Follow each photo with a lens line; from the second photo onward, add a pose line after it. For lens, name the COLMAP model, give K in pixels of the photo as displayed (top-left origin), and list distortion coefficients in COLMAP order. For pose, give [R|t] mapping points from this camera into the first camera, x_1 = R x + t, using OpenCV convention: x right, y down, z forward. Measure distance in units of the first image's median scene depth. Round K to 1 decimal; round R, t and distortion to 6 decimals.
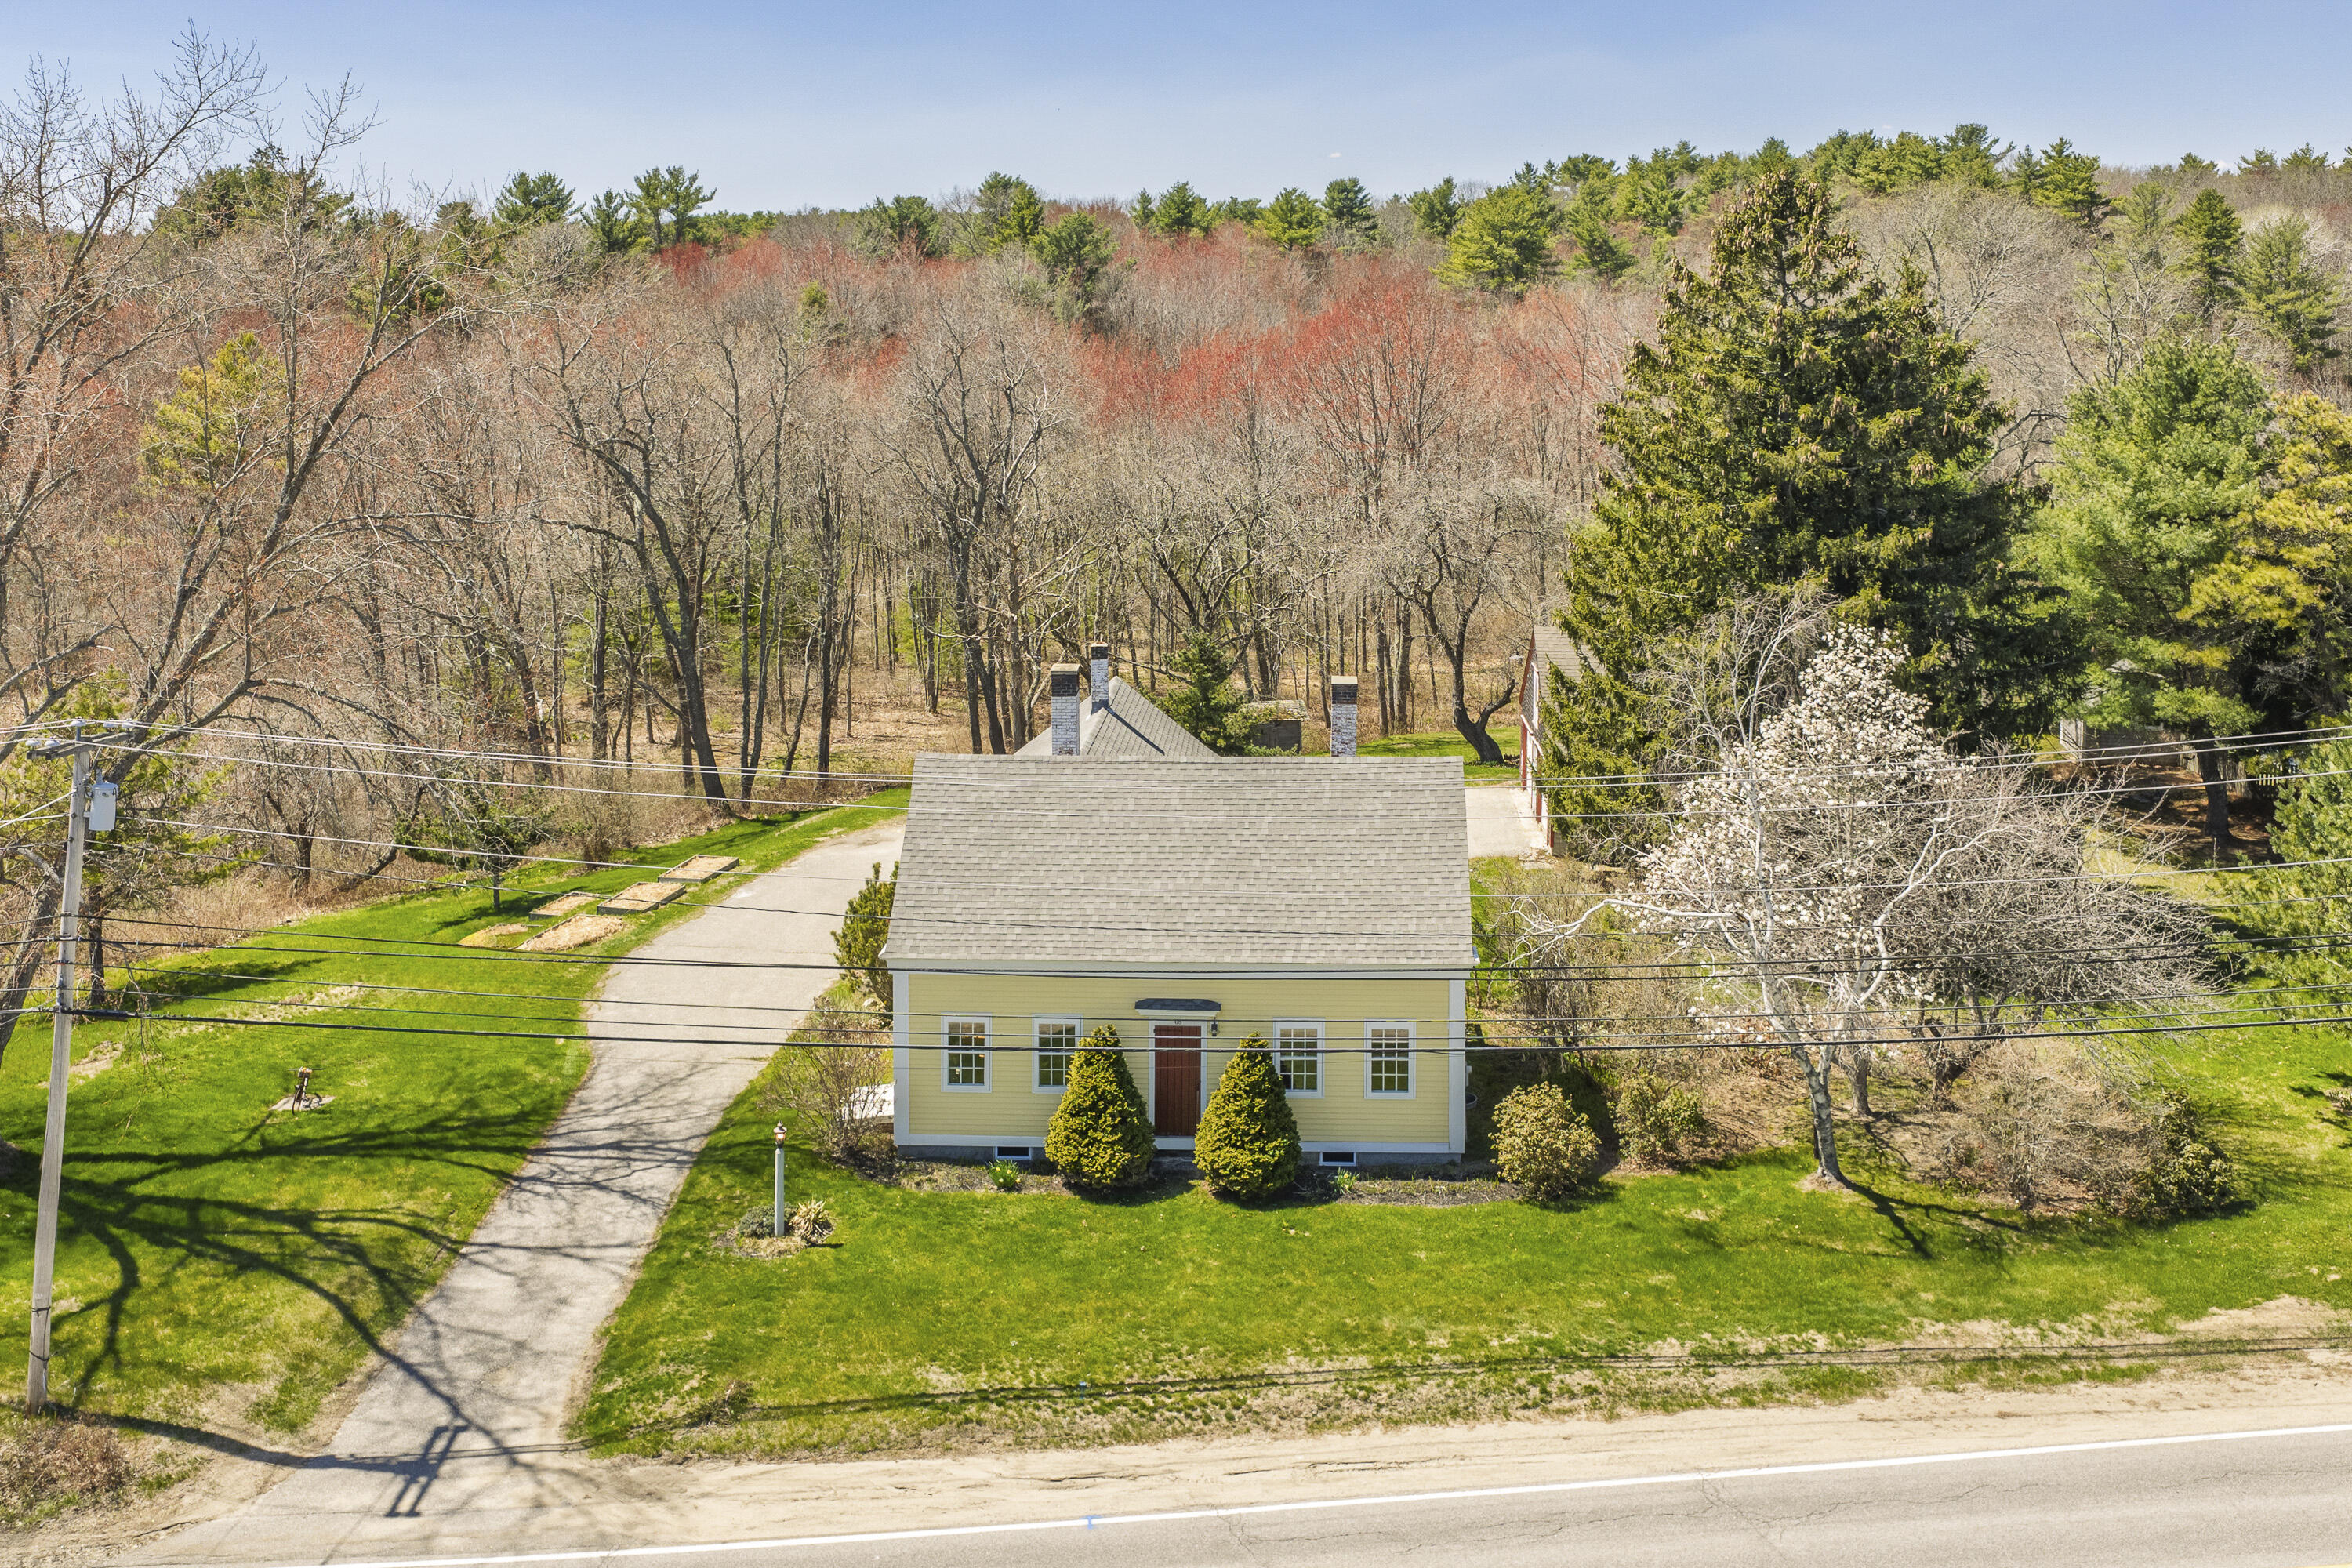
lens RADIAL K [[2147.9, 0, 1178.7], [0, 2147.9, 770.5], [0, 0, 1]] dist [0.005812, 0.000000]
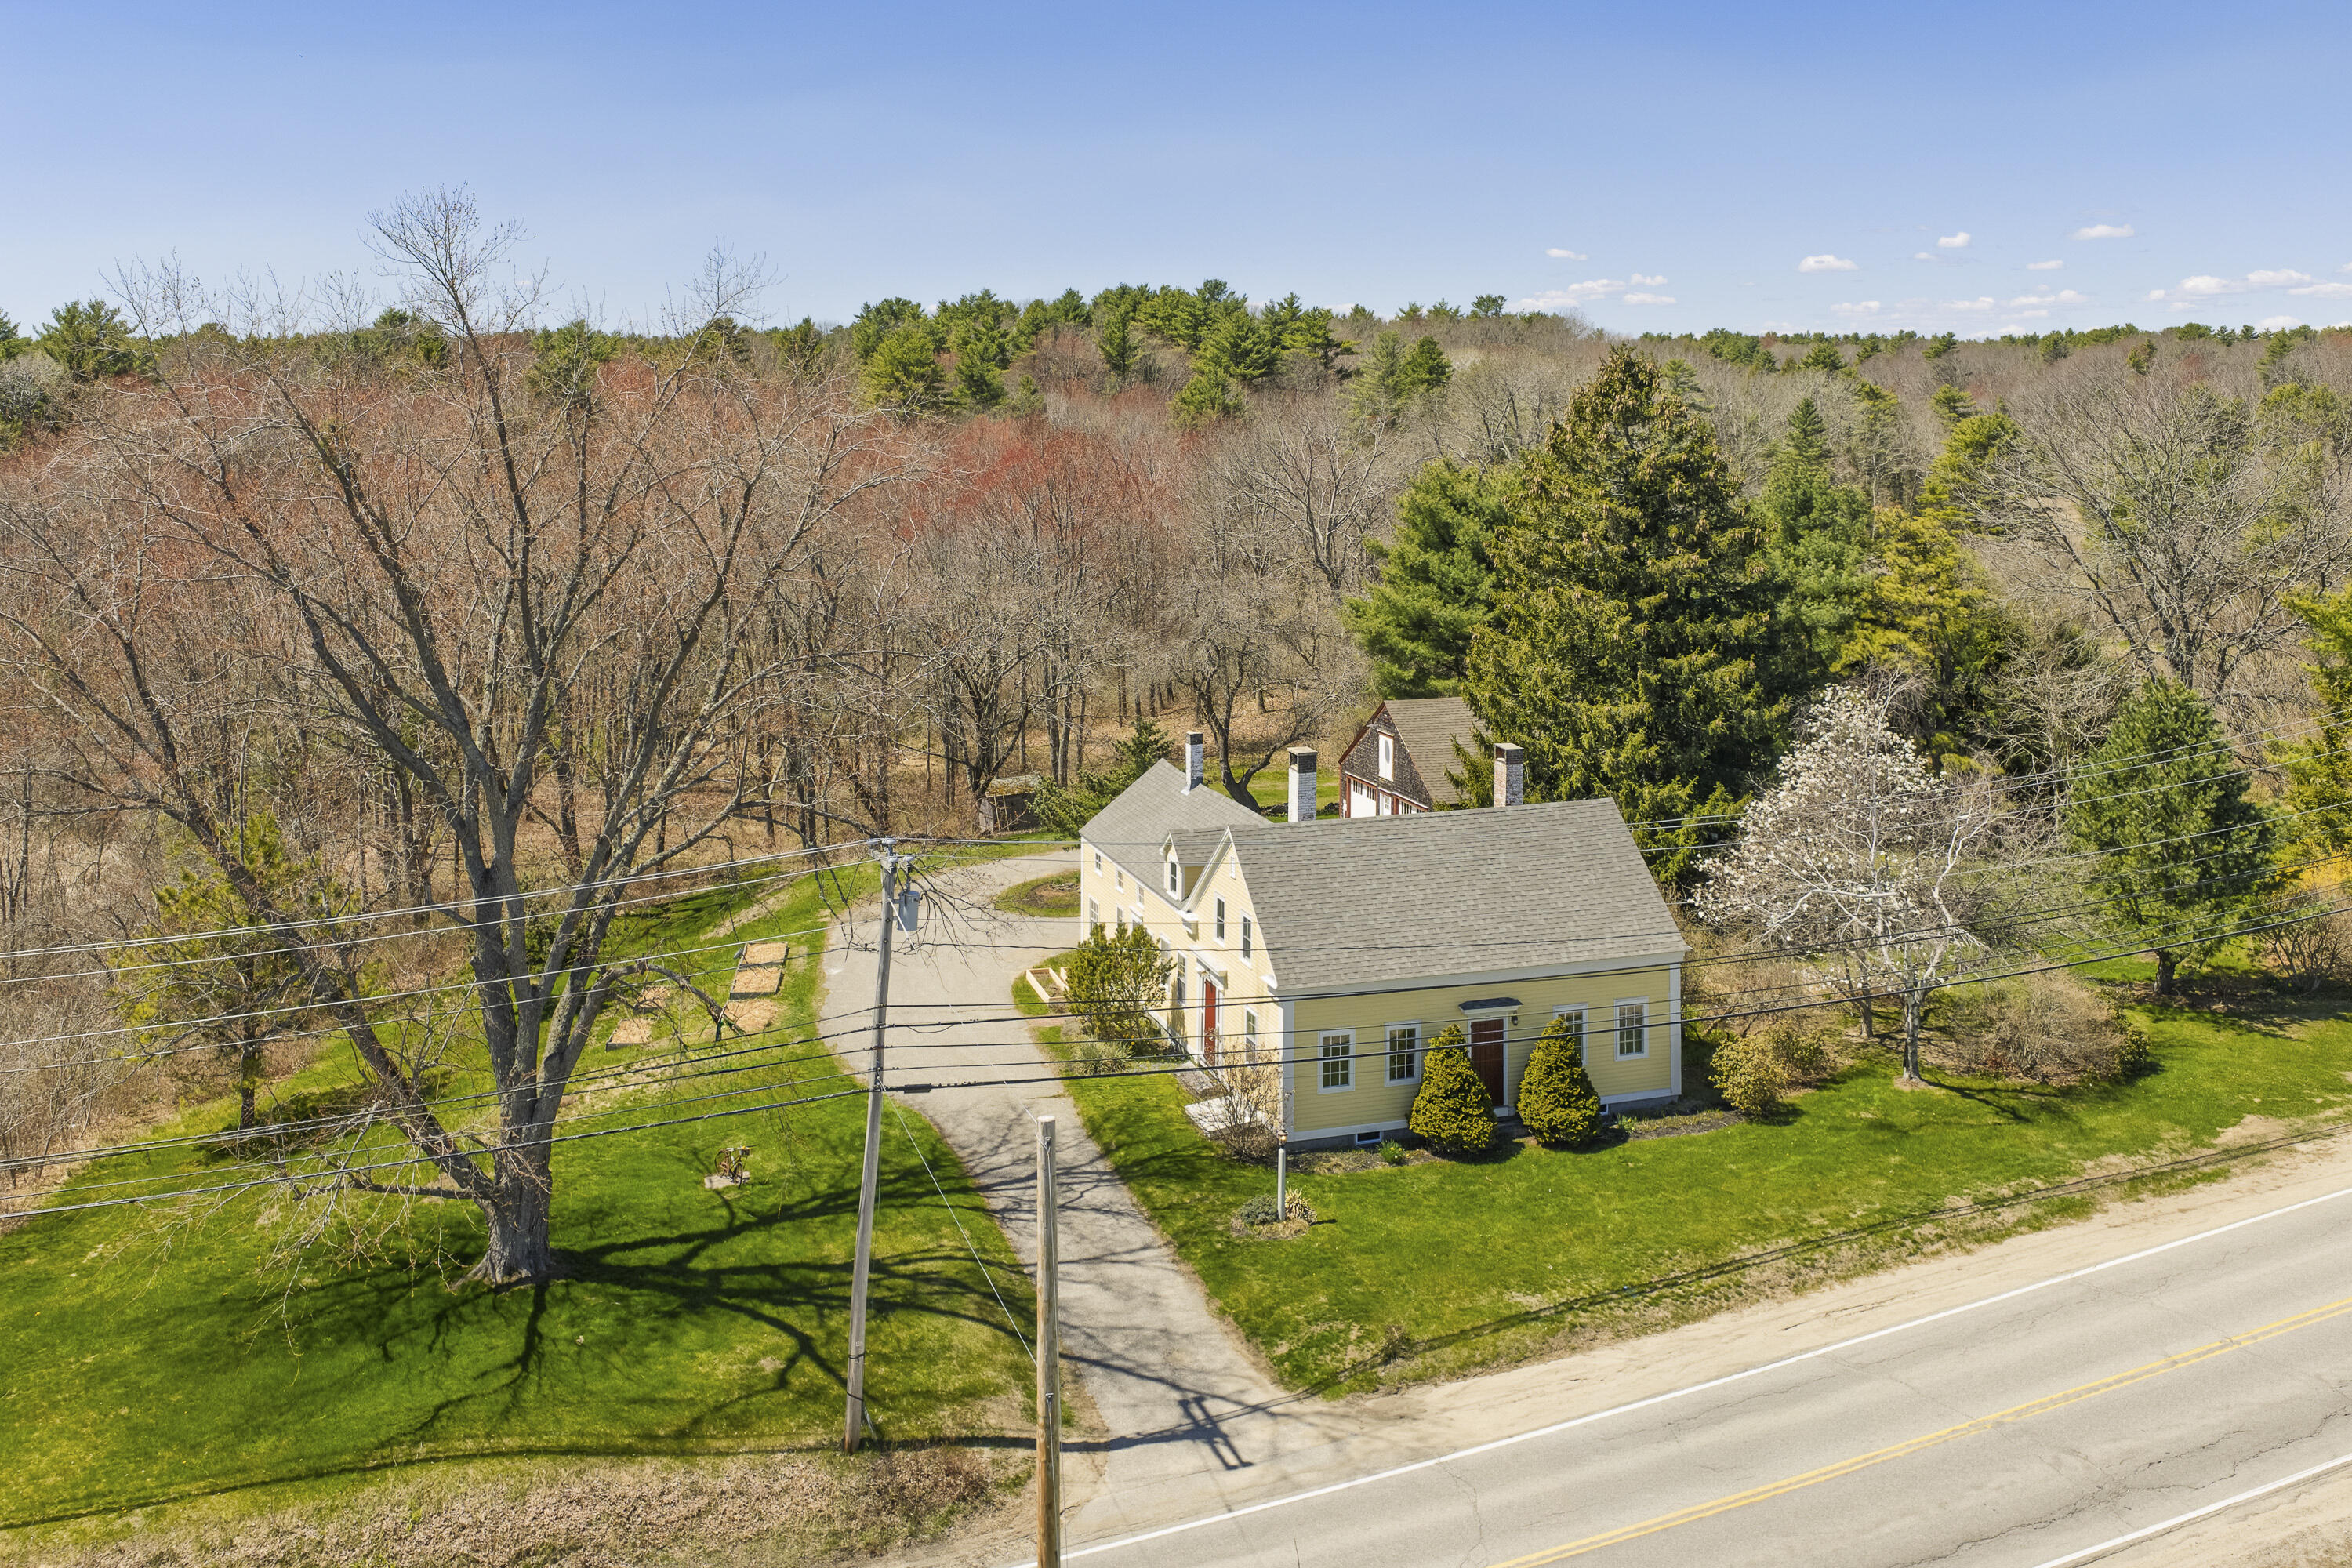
lens RADIAL K [[1923.5, 0, 1095.7], [0, 1923.5, 737.3], [0, 0, 1]] dist [0.021704, -0.035969]
pose [[0.943871, -0.058803, 0.325038, -0.589973], [0.075201, 0.996440, -0.038110, -0.024391], [-0.321640, 0.060414, 0.944933, -0.027270]]
